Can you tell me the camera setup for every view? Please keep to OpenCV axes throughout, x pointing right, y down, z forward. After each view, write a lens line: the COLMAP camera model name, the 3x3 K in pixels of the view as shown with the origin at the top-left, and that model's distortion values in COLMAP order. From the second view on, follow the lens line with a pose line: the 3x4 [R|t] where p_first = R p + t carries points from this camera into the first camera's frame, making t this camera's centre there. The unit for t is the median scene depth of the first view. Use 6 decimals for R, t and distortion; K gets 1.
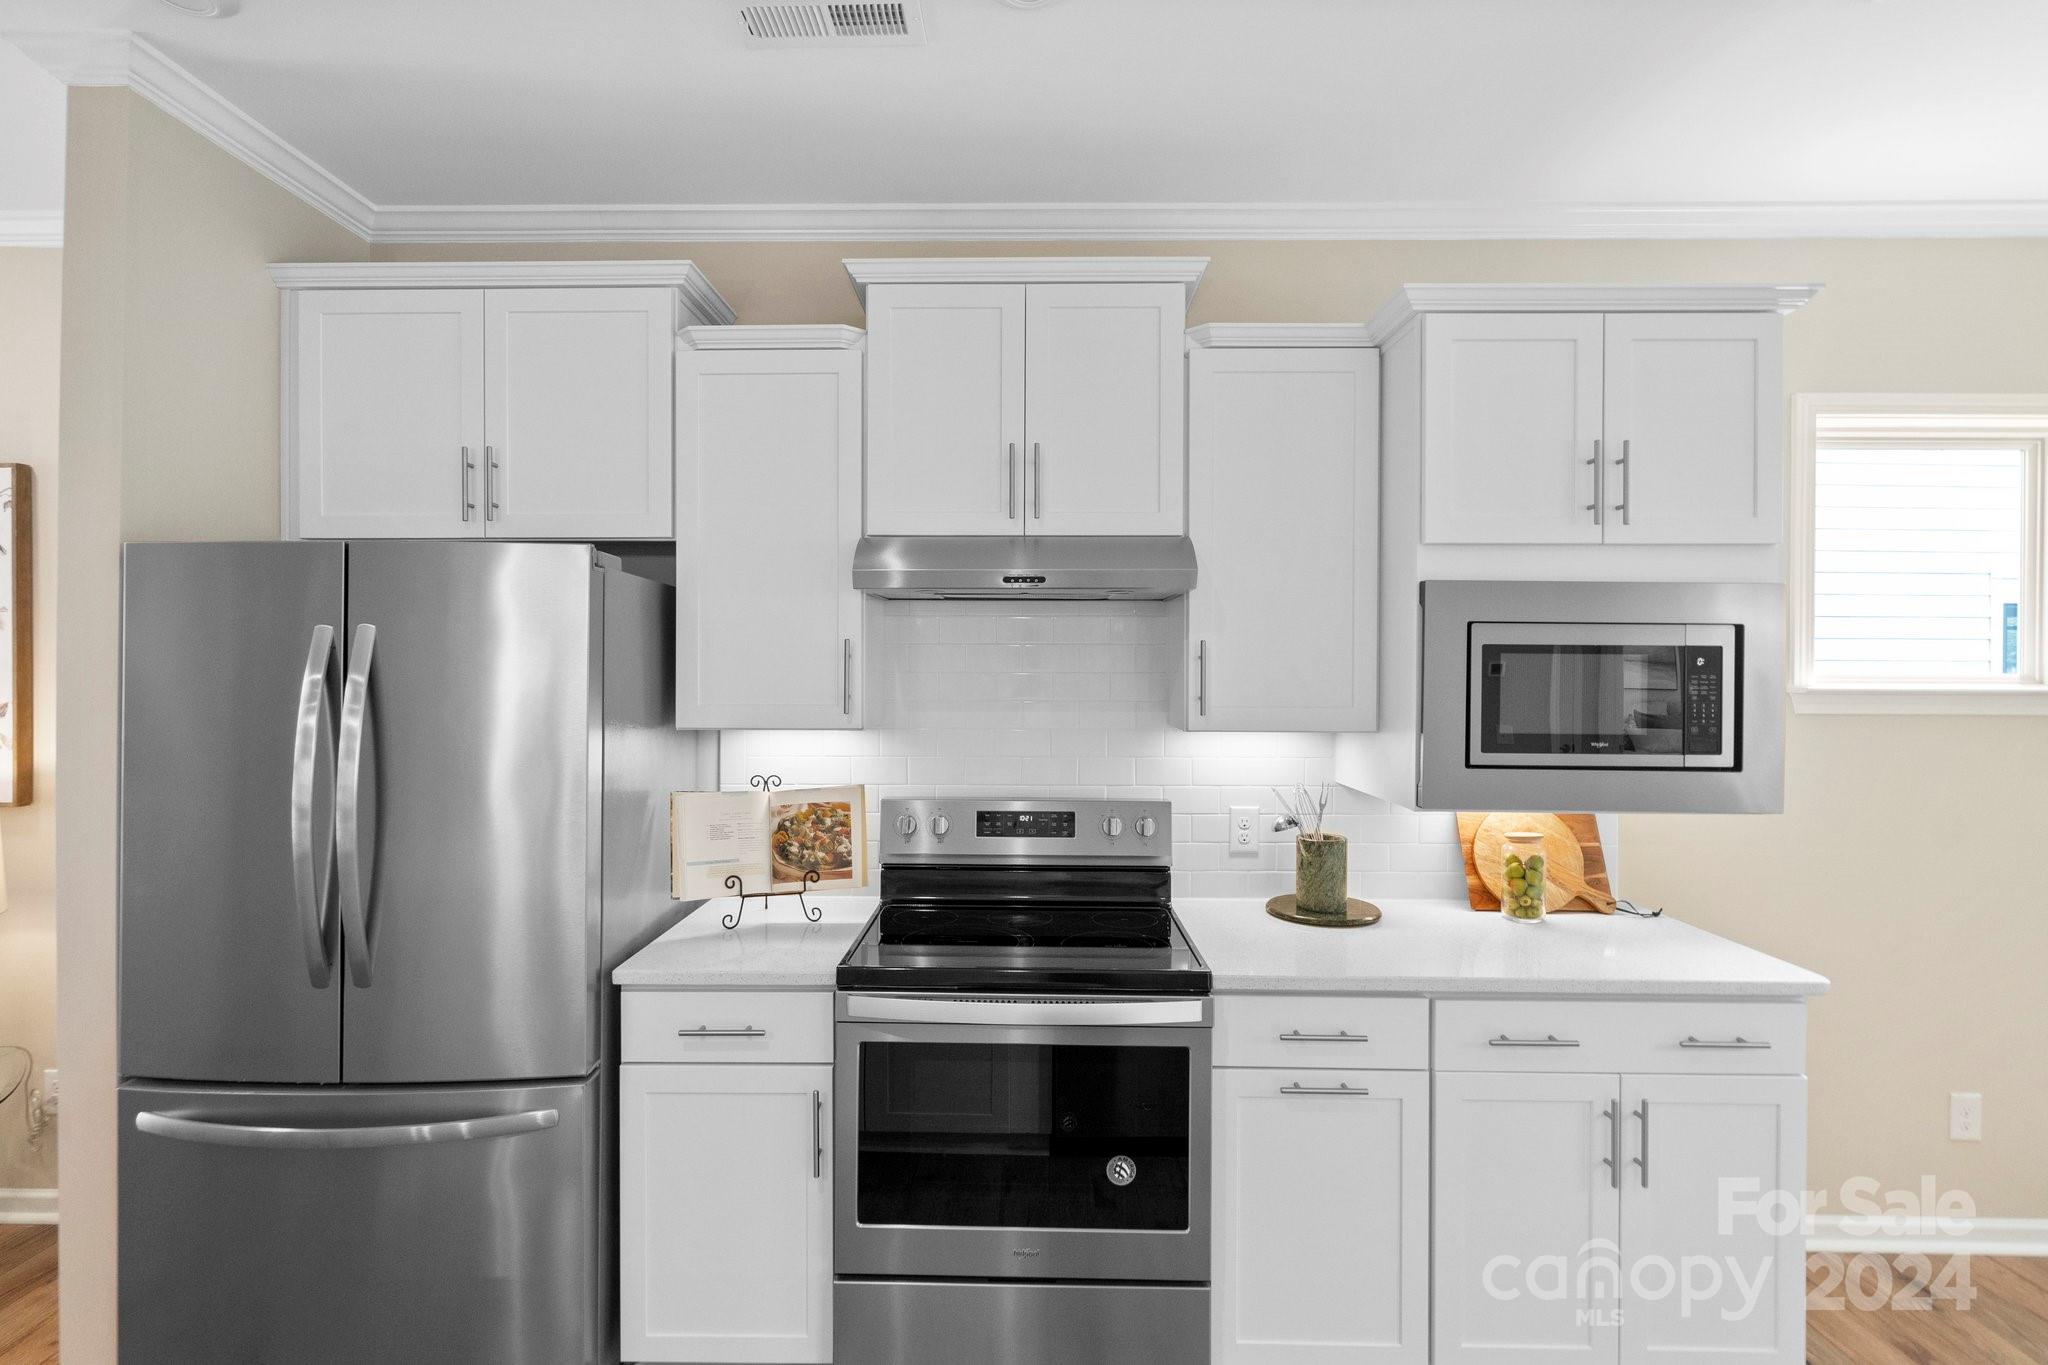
lens RADIAL K [[938.5, 0, 1015.2], [0, 938.5, 676.2], [0, 0, 1]] dist [-0.014972, 0.000012]
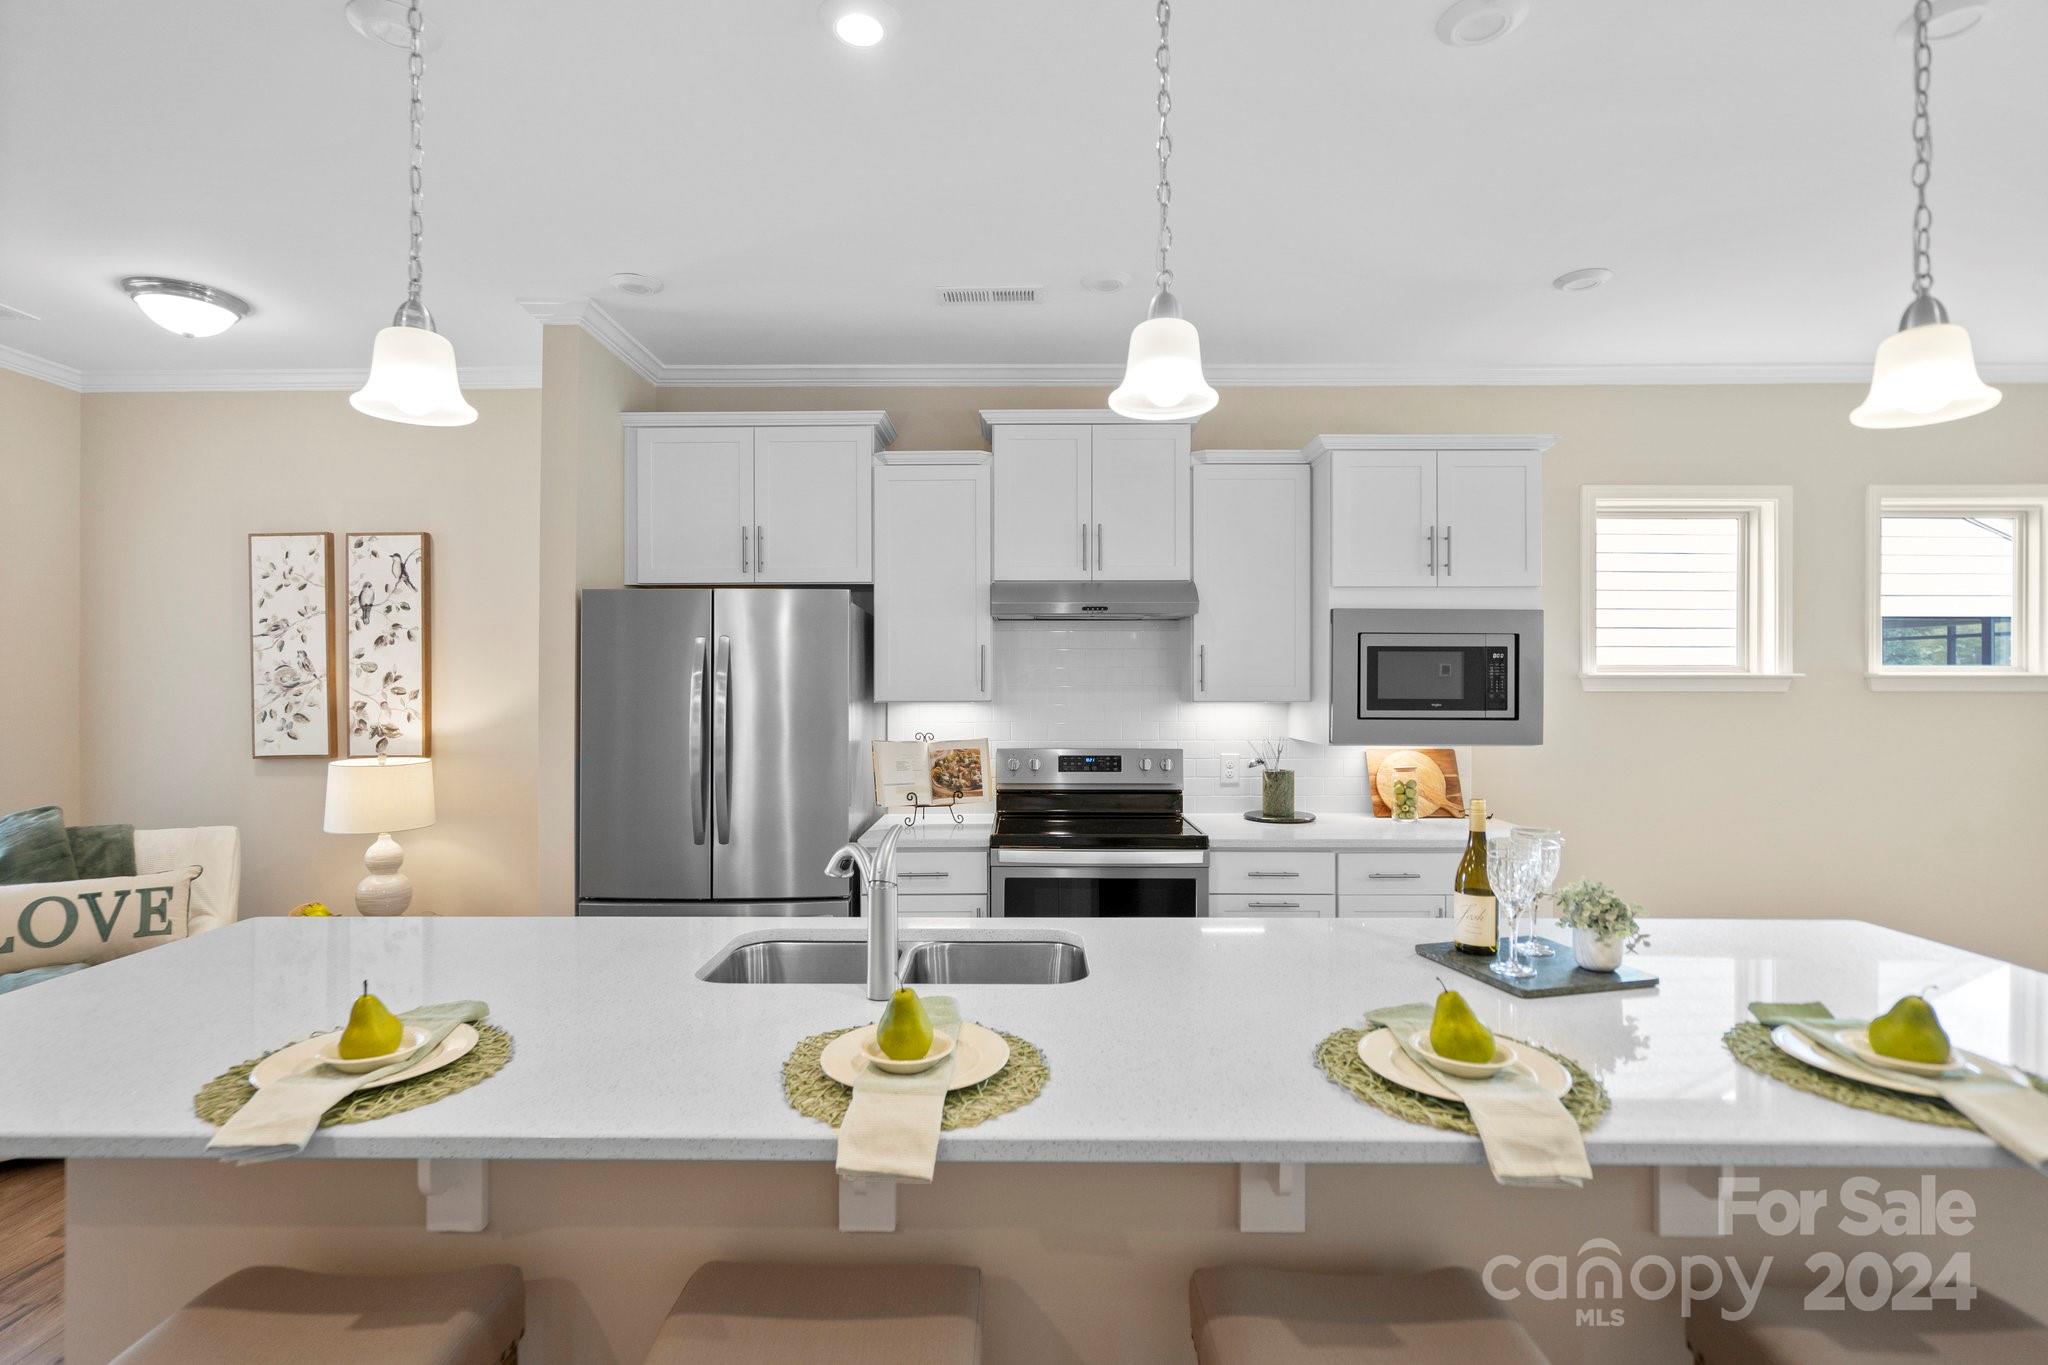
lens RADIAL K [[938.5, 0, 1031.0], [0, 938.5, 682.4], [0, 0, 1]] dist [-0.014972, 0.000012]
pose [[0.999903, -0.004552, 0.013147, -0.114794], [0.004633, 0.999970, -0.006171, 0.034352], [-0.013119, 0.006231, 0.999895, -0.602956]]
